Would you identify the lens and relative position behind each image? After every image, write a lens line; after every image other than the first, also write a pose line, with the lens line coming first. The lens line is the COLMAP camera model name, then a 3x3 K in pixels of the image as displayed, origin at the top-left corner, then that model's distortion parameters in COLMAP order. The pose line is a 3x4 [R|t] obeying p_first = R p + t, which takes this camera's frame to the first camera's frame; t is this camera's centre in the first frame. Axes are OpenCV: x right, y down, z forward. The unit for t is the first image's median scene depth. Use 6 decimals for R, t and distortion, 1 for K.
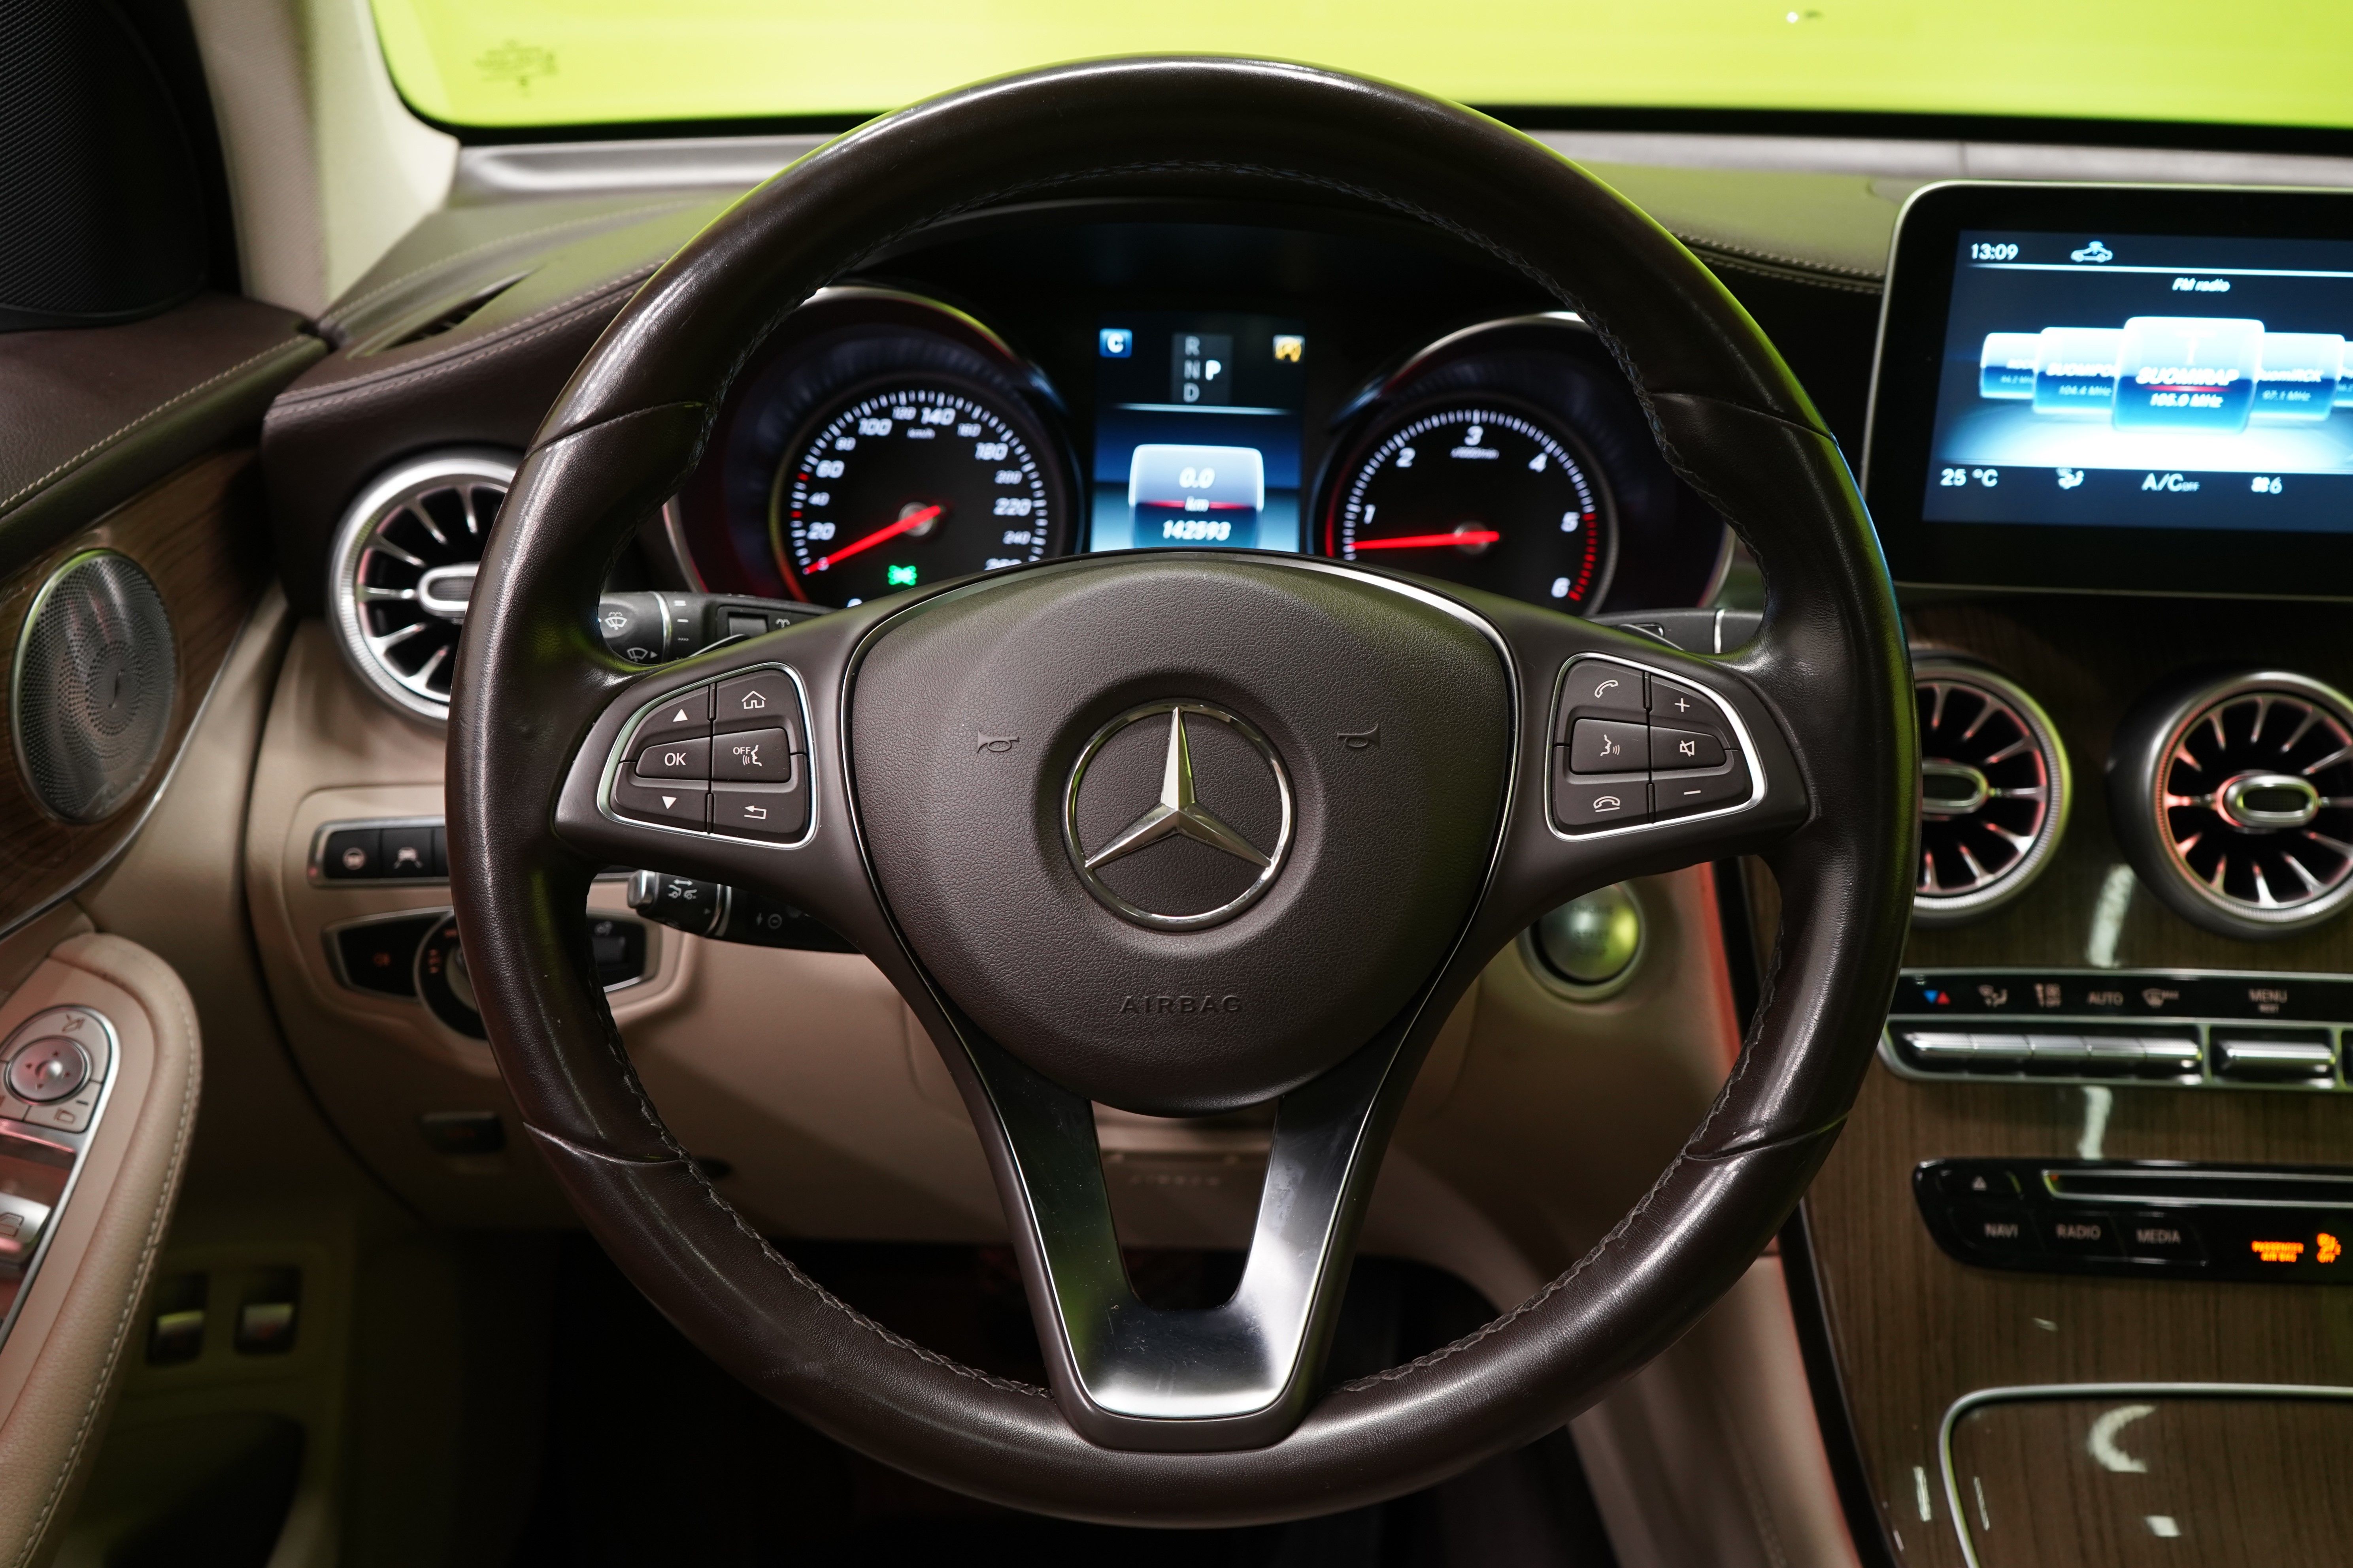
lens RADIAL K [[2477.1, 0, 1175.4], [0, 2477.1, 785.2], [0, 0, 1]] dist [-0.002589, 0.000000]
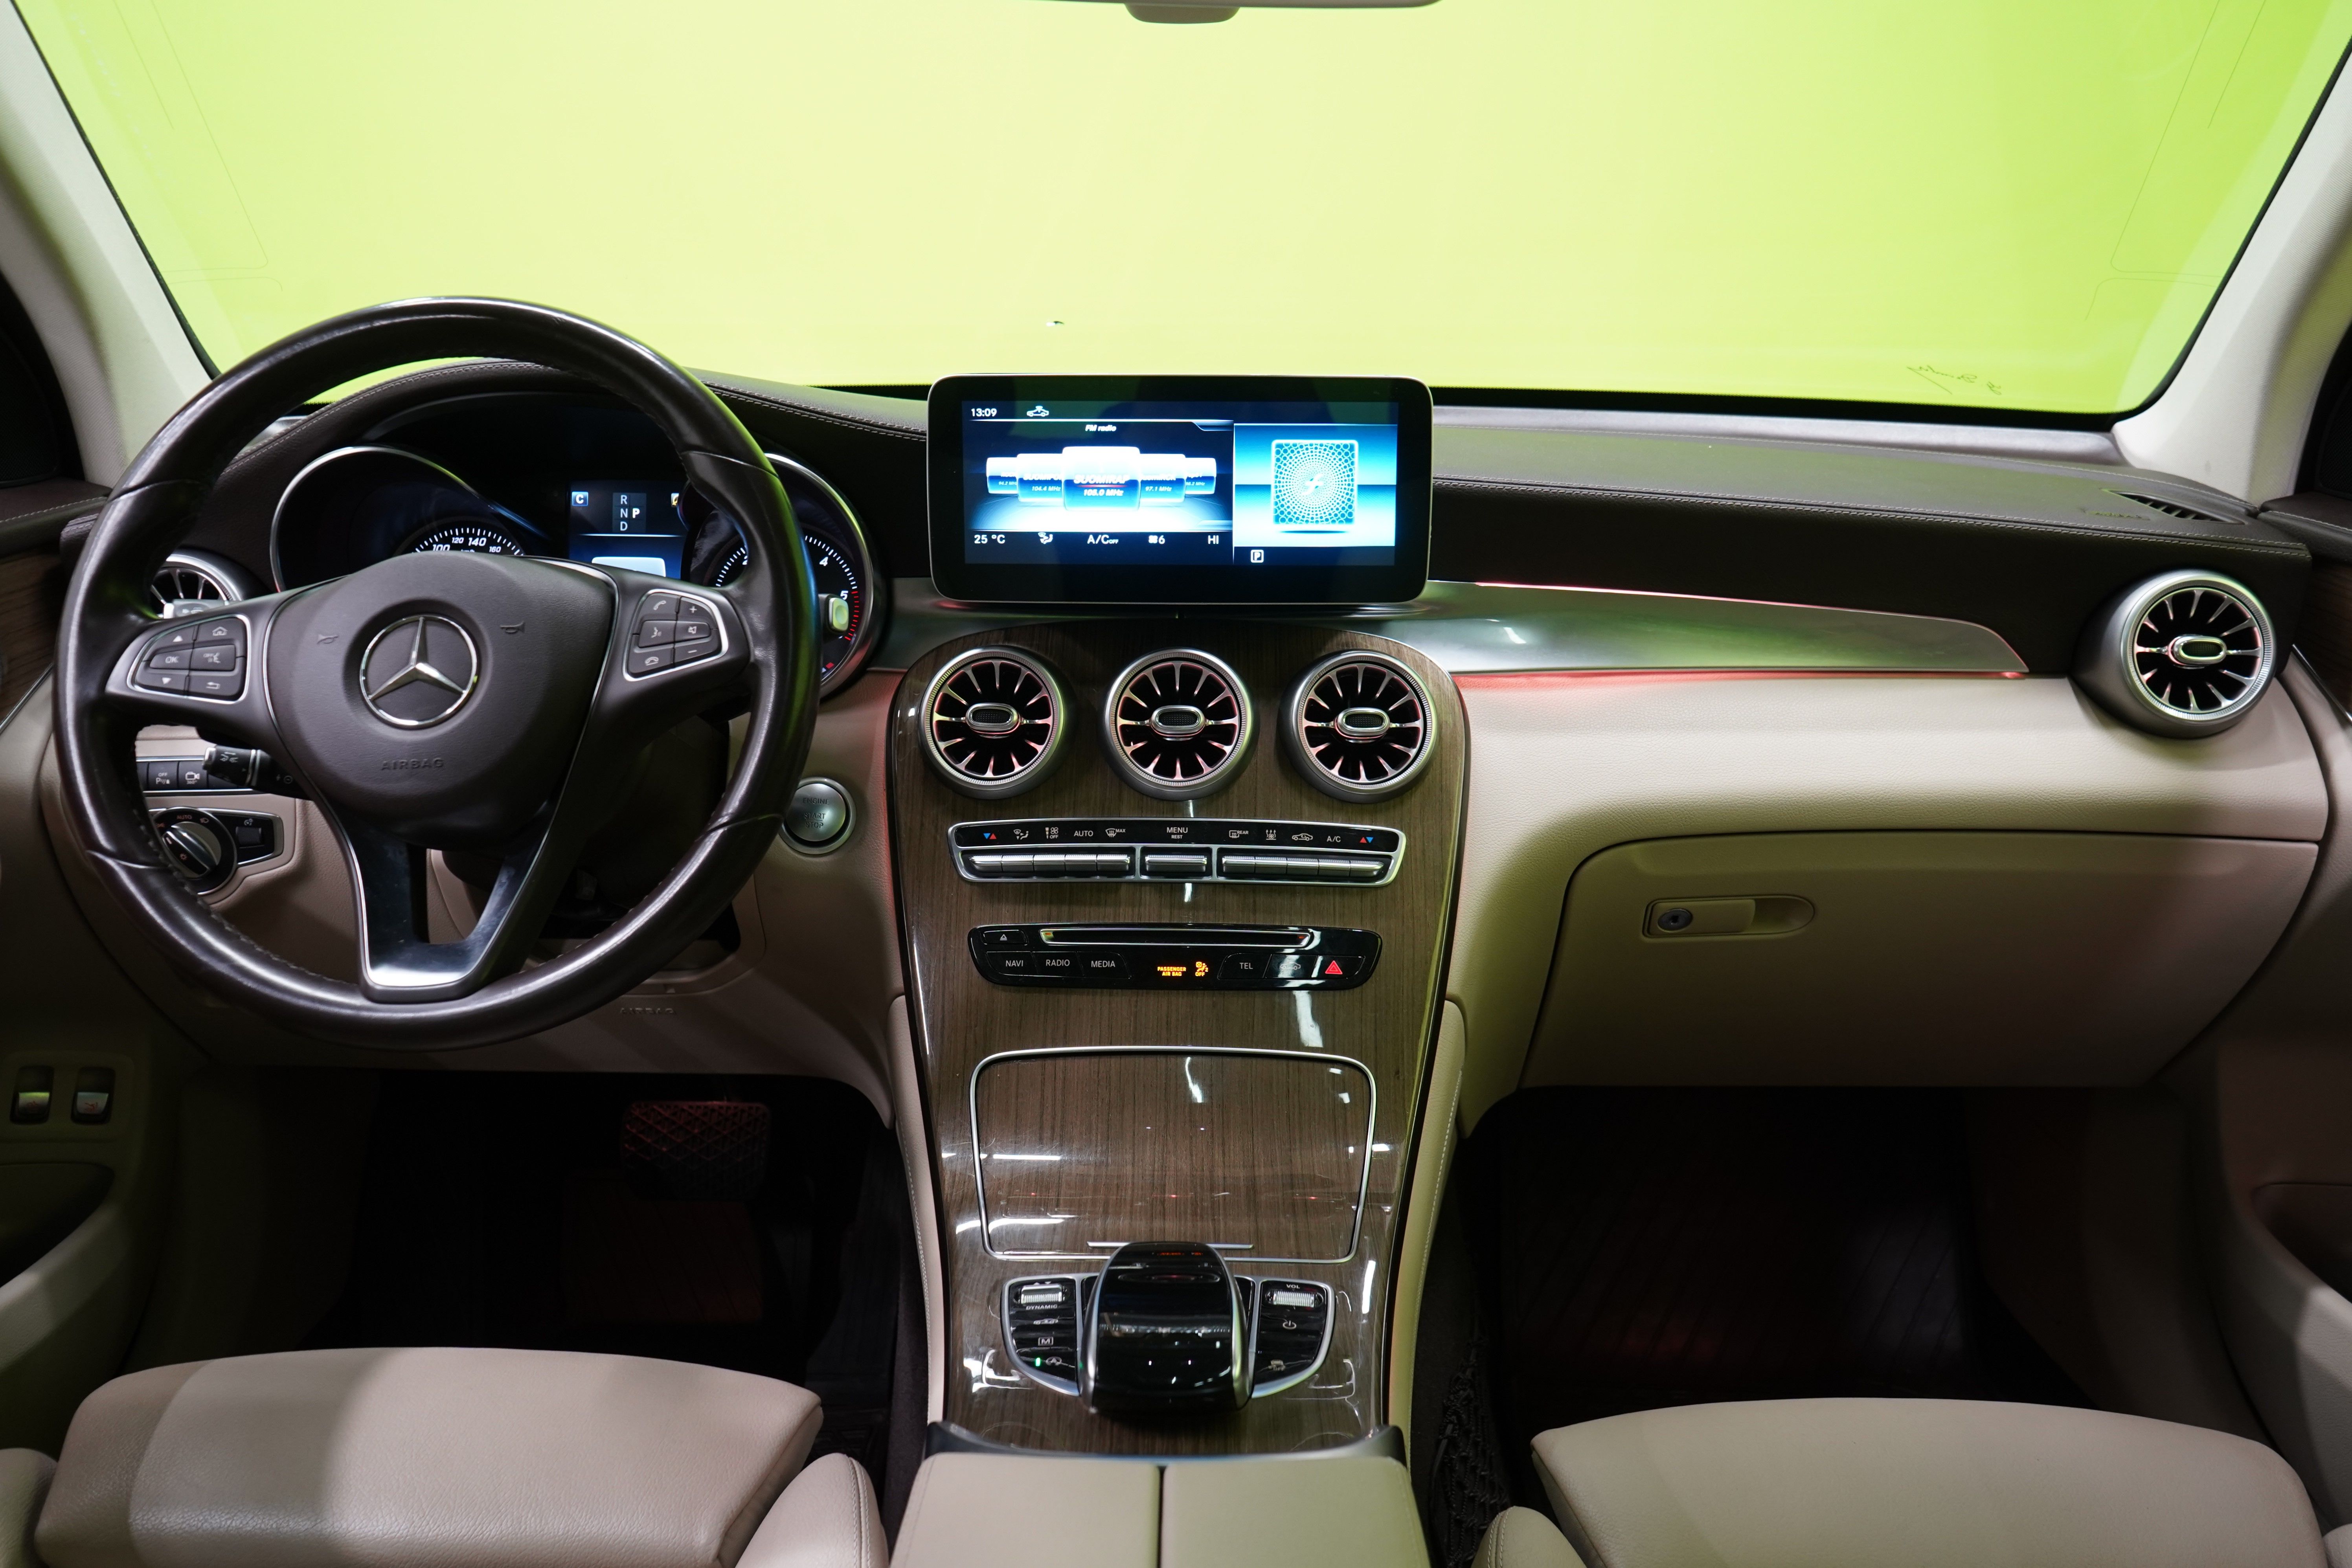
lens RADIAL K [[1937.8, 0, 1177.9], [0, 1937.8, 782.9], [0, 0, 1]] dist [-0.006349, 0.014119]
pose [[0.999645, -0.021771, -0.015353, 0.475037], [0.019617, 0.991498, -0.128633, 0.233082], [0.018023, 0.128286, 0.991573, -0.361901]]
